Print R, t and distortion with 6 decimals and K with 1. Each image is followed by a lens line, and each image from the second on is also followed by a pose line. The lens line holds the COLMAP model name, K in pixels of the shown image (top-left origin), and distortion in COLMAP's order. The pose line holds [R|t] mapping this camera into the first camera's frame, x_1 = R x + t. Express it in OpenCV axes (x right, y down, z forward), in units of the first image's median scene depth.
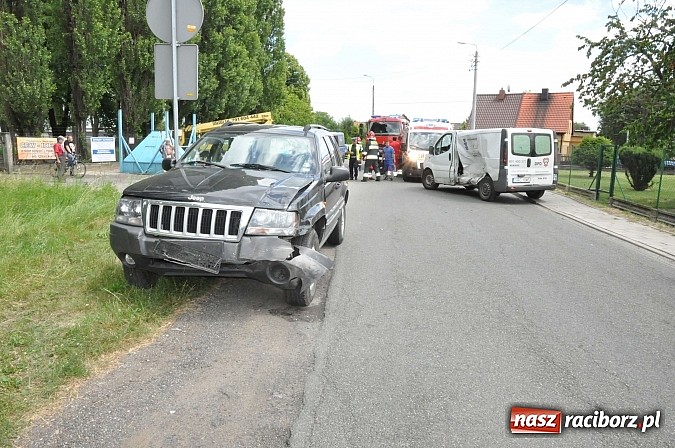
lens RADIAL K [[471.5, 0, 337.2], [0, 471.5, 226.4], [0, 0, 1]] dist [-0.116480, 0.086128]
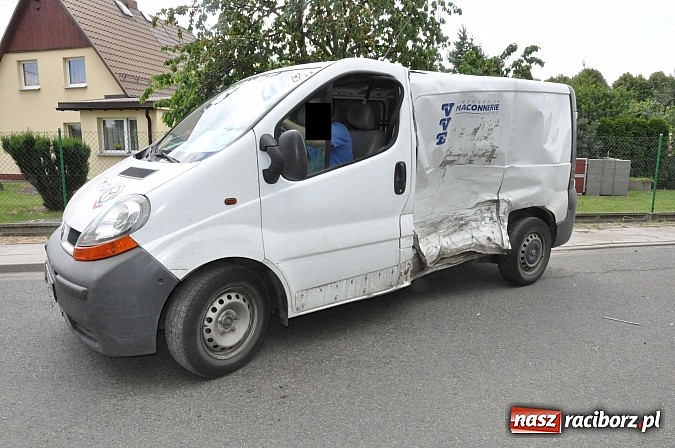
lens RADIAL K [[471.5, 0, 336.5], [0, 471.5, 226.4], [0, 0, 1]] dist [-0.116480, 0.086128]
pose [[-0.269980, -0.185938, 0.944742, 0.027243], [0.166646, 0.957347, 0.236041, -0.209945], [-0.948335, 0.221164, -0.227479, 1.228971]]
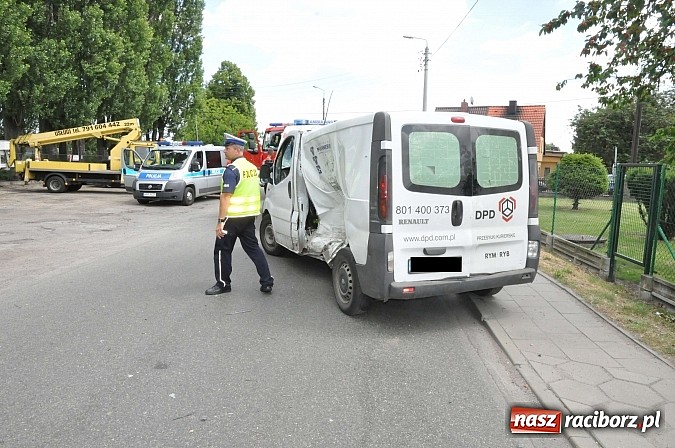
lens RADIAL K [[471.5, 0, 338.4], [0, 471.5, 225.6], [0, 0, 1]] dist [-0.116480, 0.086128]
pose [[0.998348, 0.000493, 0.057451, 0.294447], [0.001977, 0.999076, -0.042925, -0.109021], [-0.057419, 0.042968, 0.997425, 0.634415]]
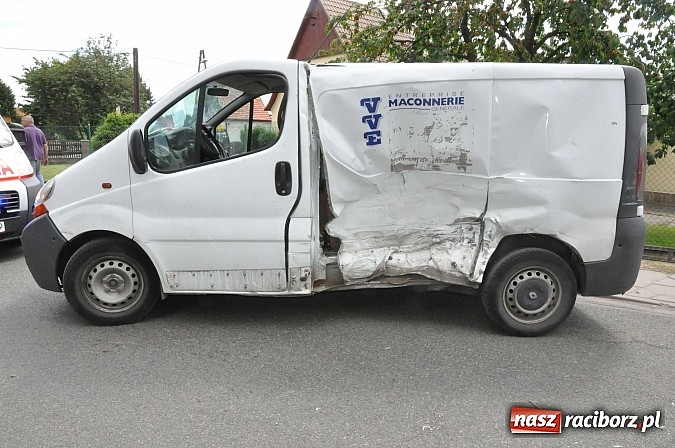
lens RADIAL K [[471.5, 0, 339.6], [0, 471.5, 225.0], [0, 0, 1]] dist [-0.116480, 0.086128]
pose [[0.341061, -0.180509, 0.922547, 0.044171], [0.148024, 0.979460, 0.136921, -0.173330], [-0.928313, 0.089861, 0.360776, 1.011866]]
